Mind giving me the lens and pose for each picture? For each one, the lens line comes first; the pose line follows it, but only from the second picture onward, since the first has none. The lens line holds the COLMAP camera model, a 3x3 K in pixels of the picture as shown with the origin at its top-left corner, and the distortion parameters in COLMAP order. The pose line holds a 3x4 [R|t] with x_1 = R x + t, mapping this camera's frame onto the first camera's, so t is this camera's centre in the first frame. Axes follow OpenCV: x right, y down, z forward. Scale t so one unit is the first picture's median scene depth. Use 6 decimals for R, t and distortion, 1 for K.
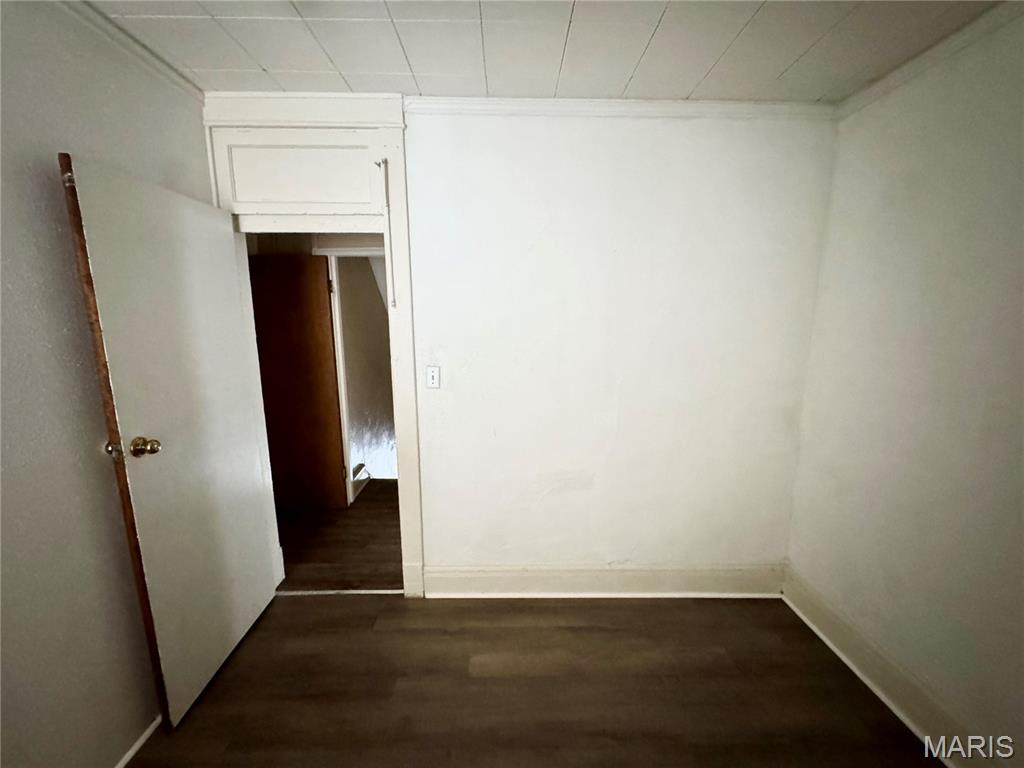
lens RADIAL K [[407.9, 0, 511.8], [0, 407.9, 382.7], [0, 0, 1]] dist [-0.003458, 0.000163]
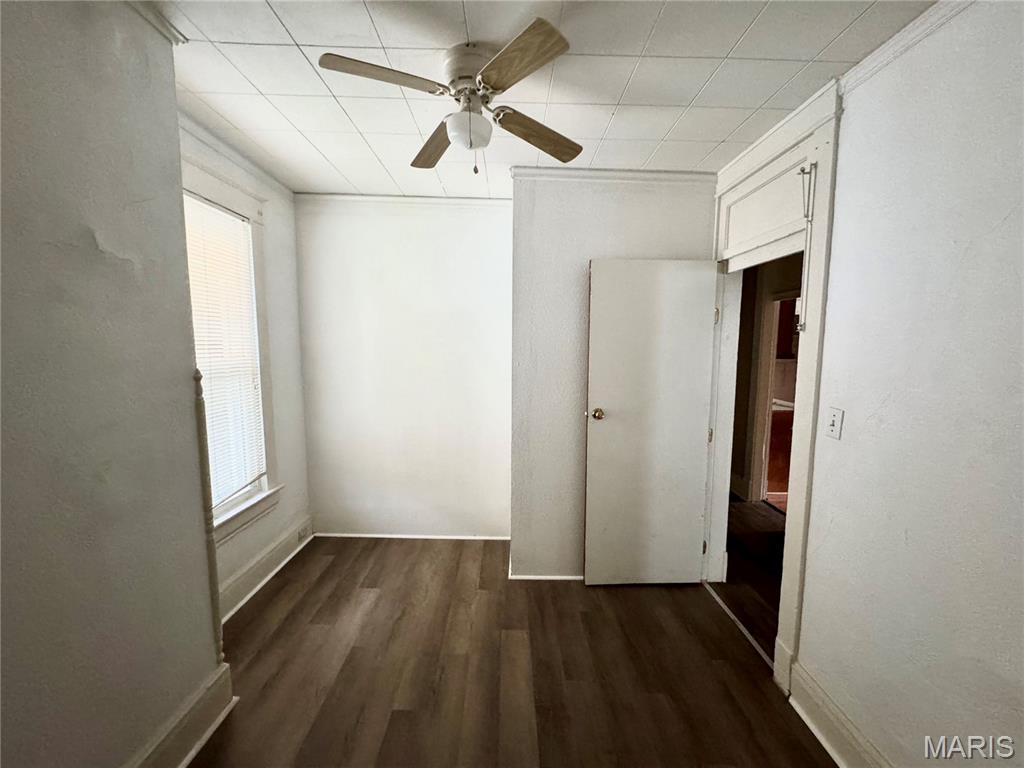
lens RADIAL K [[411.3, 0, 510.7], [0, 411.3, 387.9], [0, 0, 1]] dist [0.000197, 0.000156]
pose [[-0.012109, 0.109322, -0.993933, 0.636765], [-0.180674, 0.977406, 0.109706, -0.060038], [0.983469, 0.180906, 0.007916, 0.447970]]
